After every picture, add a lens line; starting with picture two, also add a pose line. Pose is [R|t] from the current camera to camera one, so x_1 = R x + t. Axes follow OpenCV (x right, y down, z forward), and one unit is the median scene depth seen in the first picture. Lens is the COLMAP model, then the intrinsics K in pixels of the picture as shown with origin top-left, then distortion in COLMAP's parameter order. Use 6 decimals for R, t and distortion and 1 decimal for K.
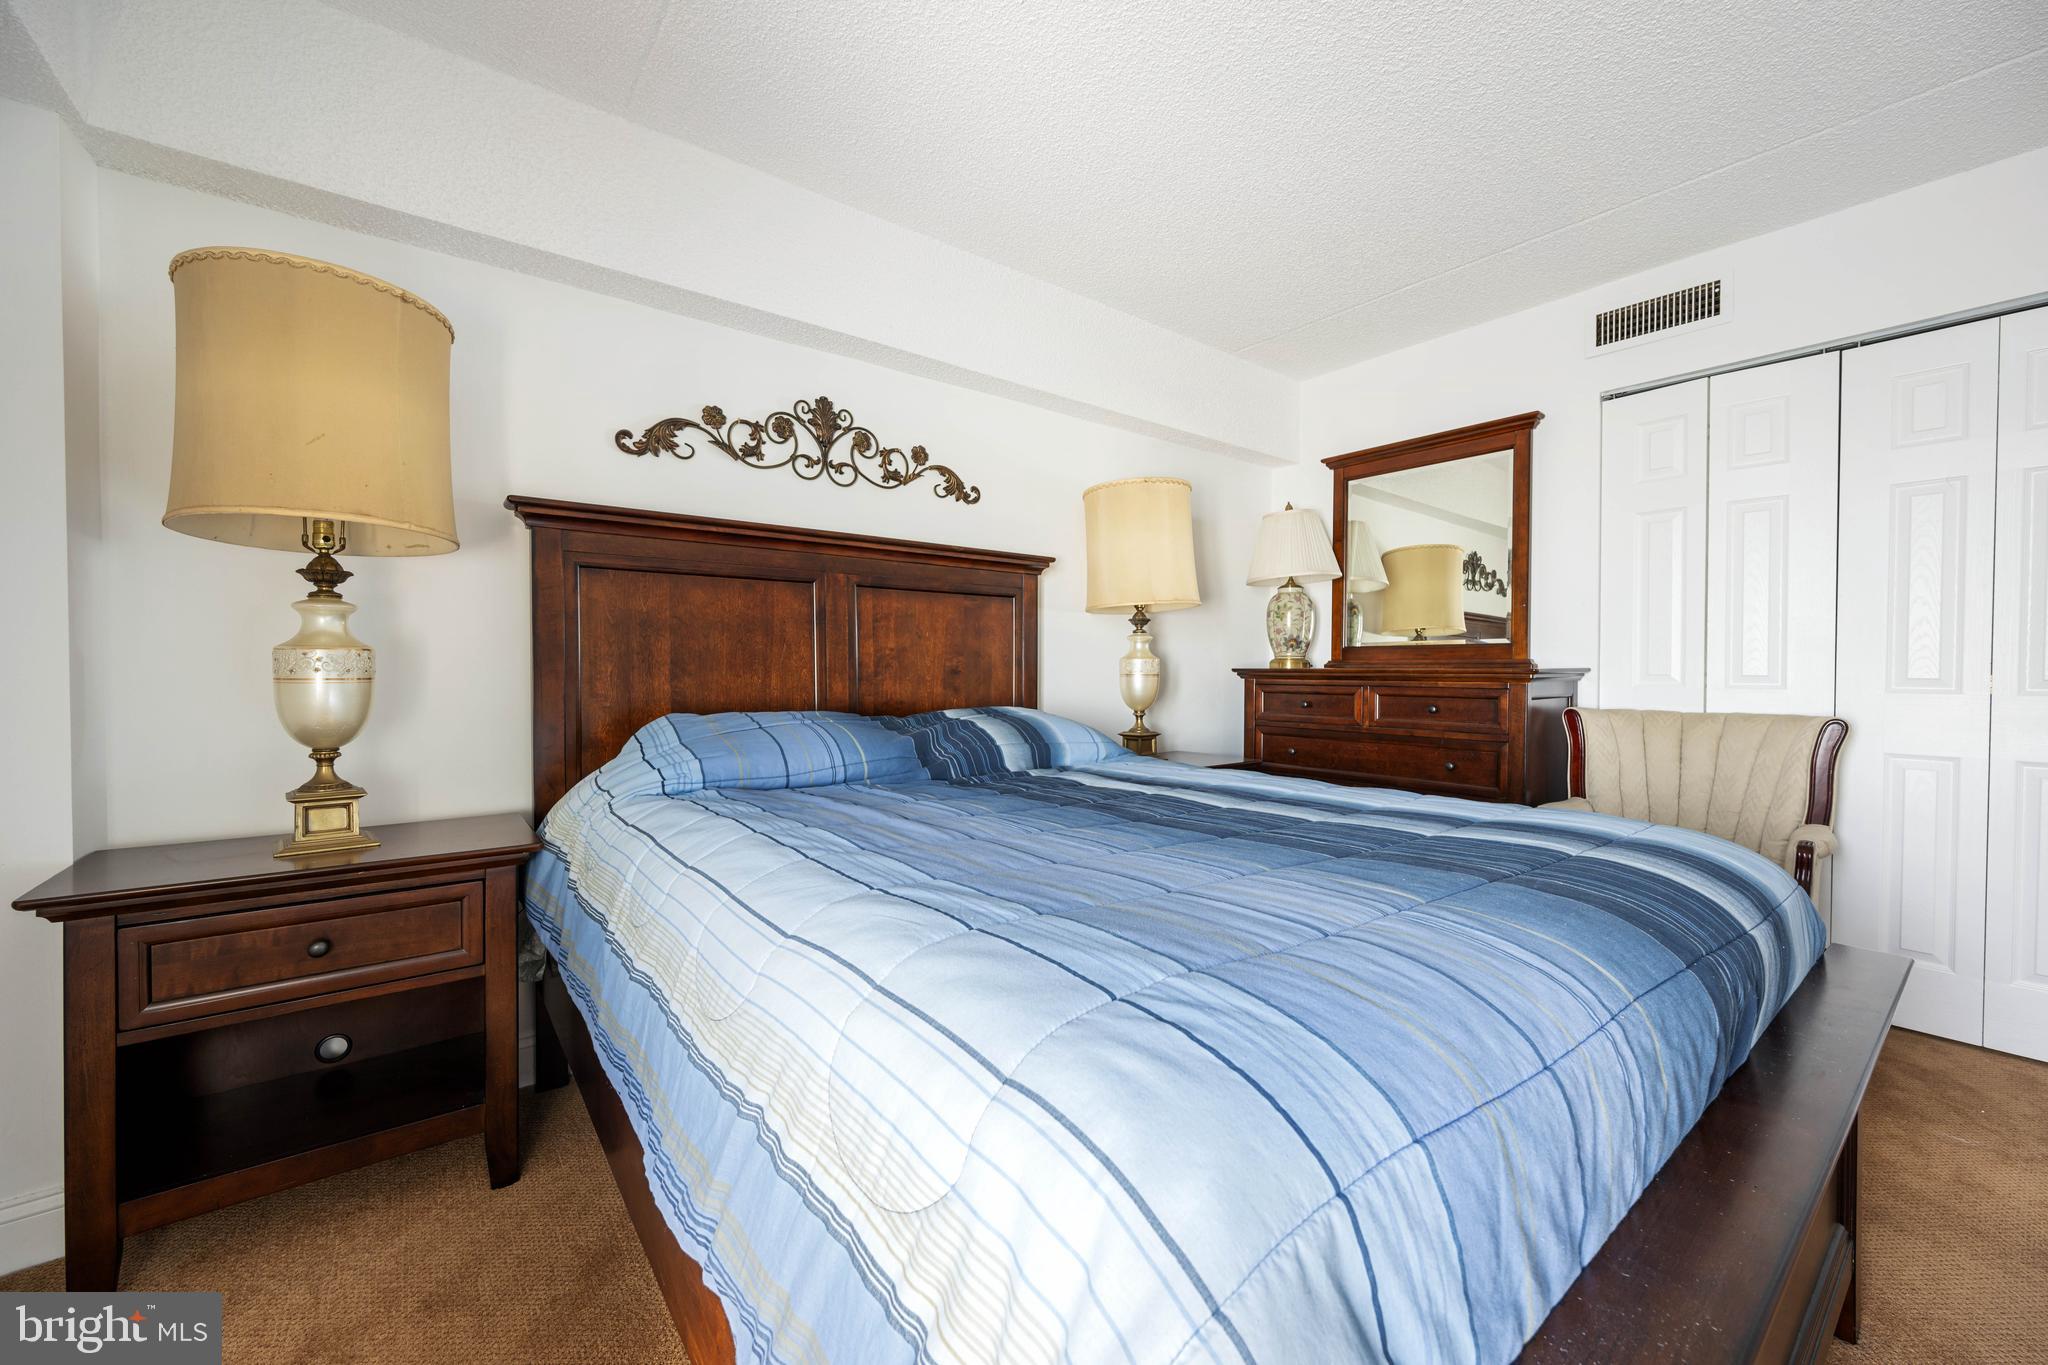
lens RADIAL K [[845.2, 0, 1022.9], [0, 845.2, 678.5], [0, 0, 1]] dist [0.002859, -0.001398]
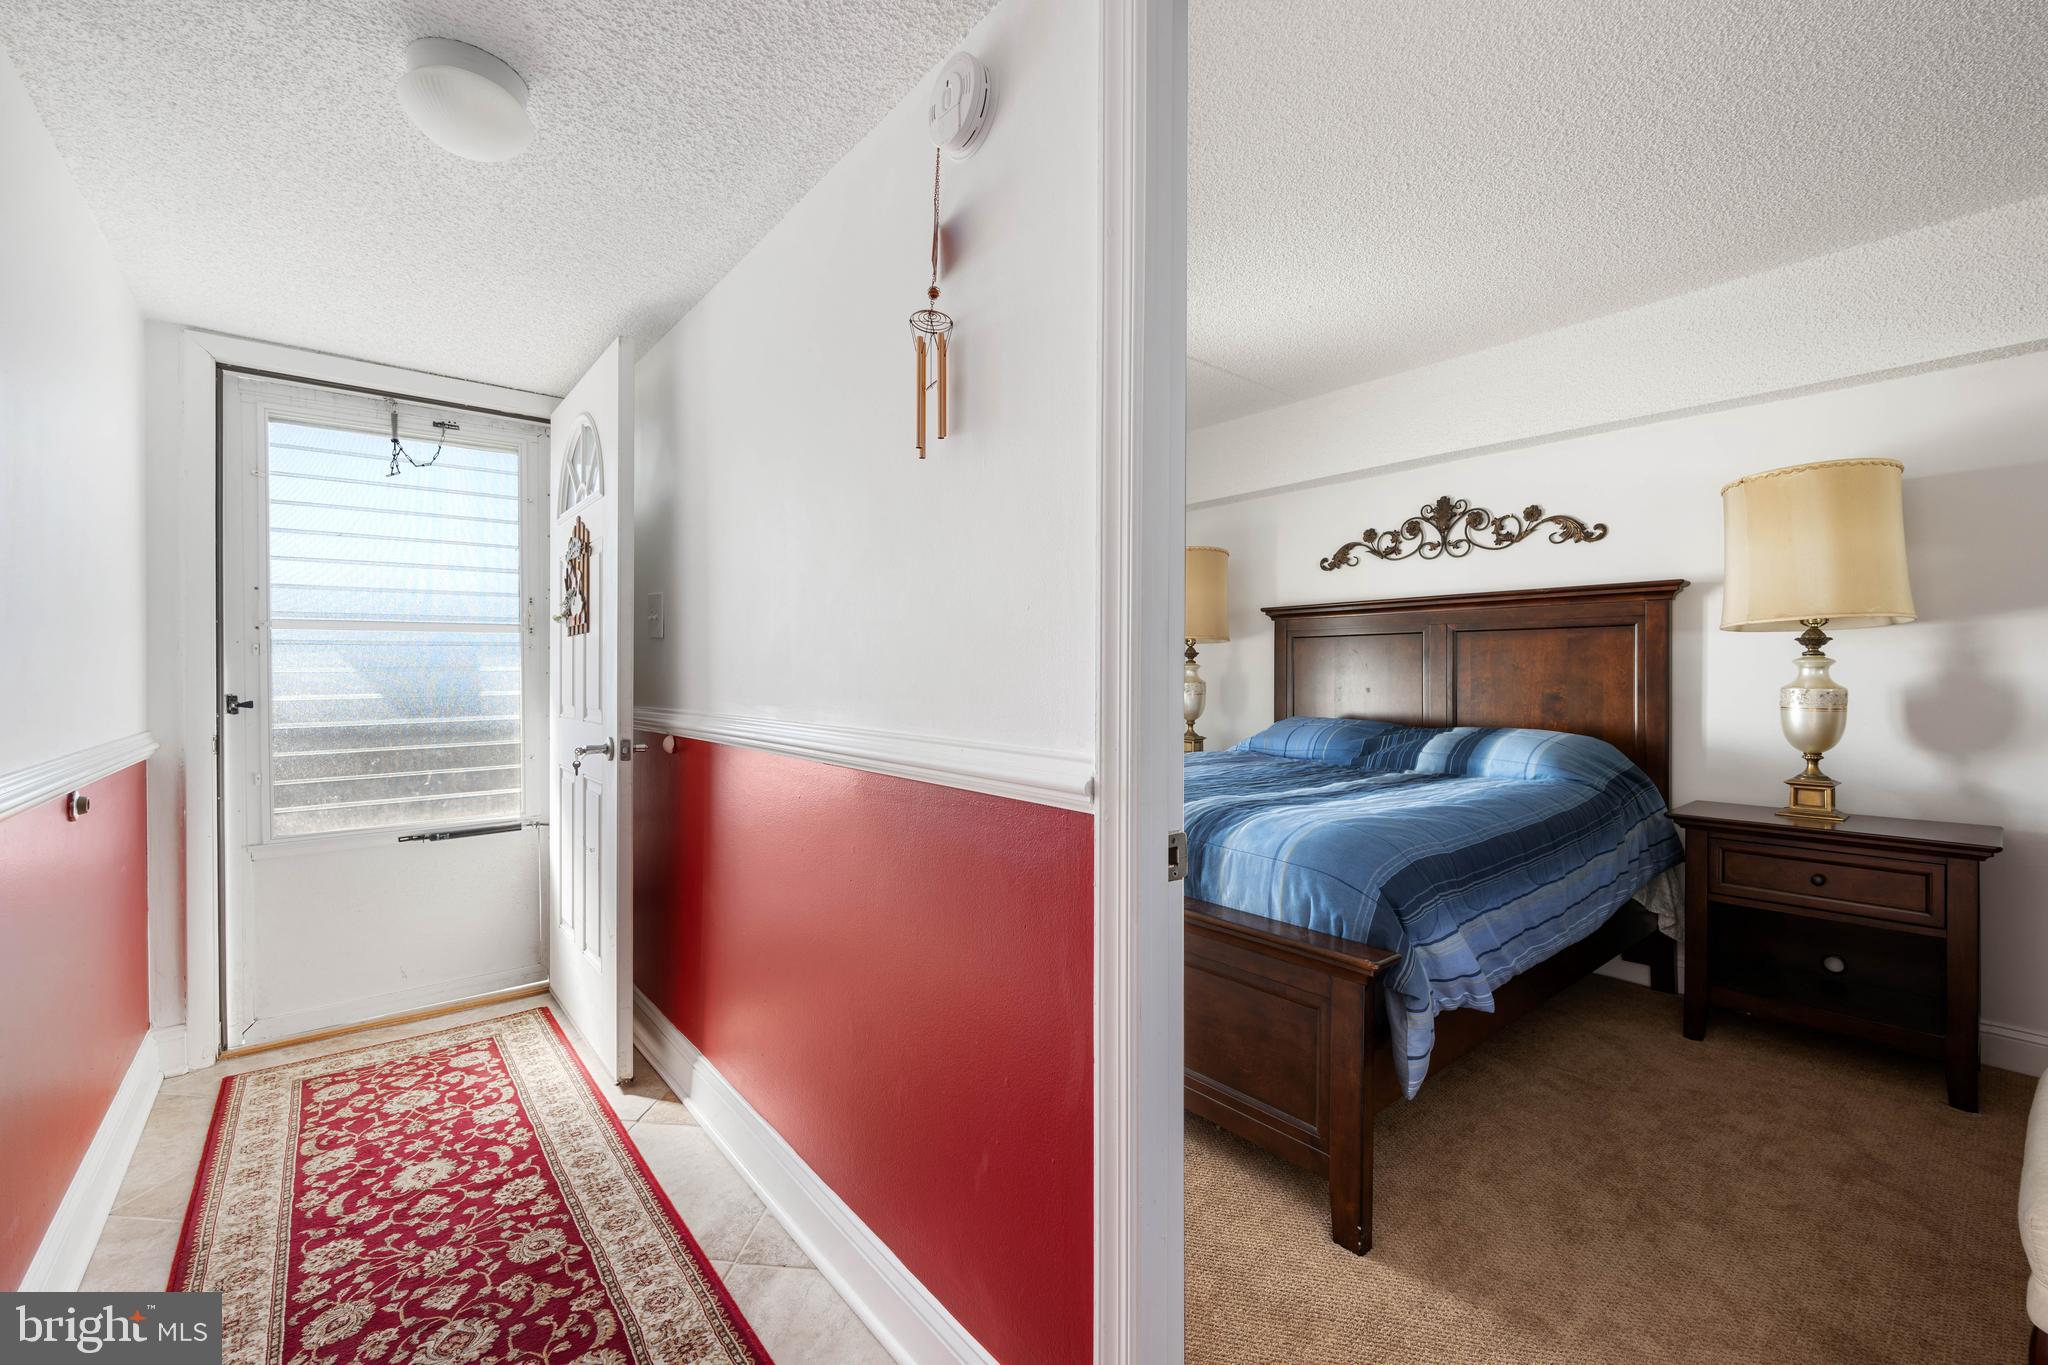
lens RADIAL K [[849.0, 0, 1023.7], [0, 849.0, 679.5], [0, 0, 1]] dist [-0.003612, -0.000351]
pose [[-0.009020, 0.005895, -0.999942, 1.135246], [-0.009778, 0.999934, 0.005983, -0.034493], [0.999912, 0.009832, -0.008962, 0.321690]]
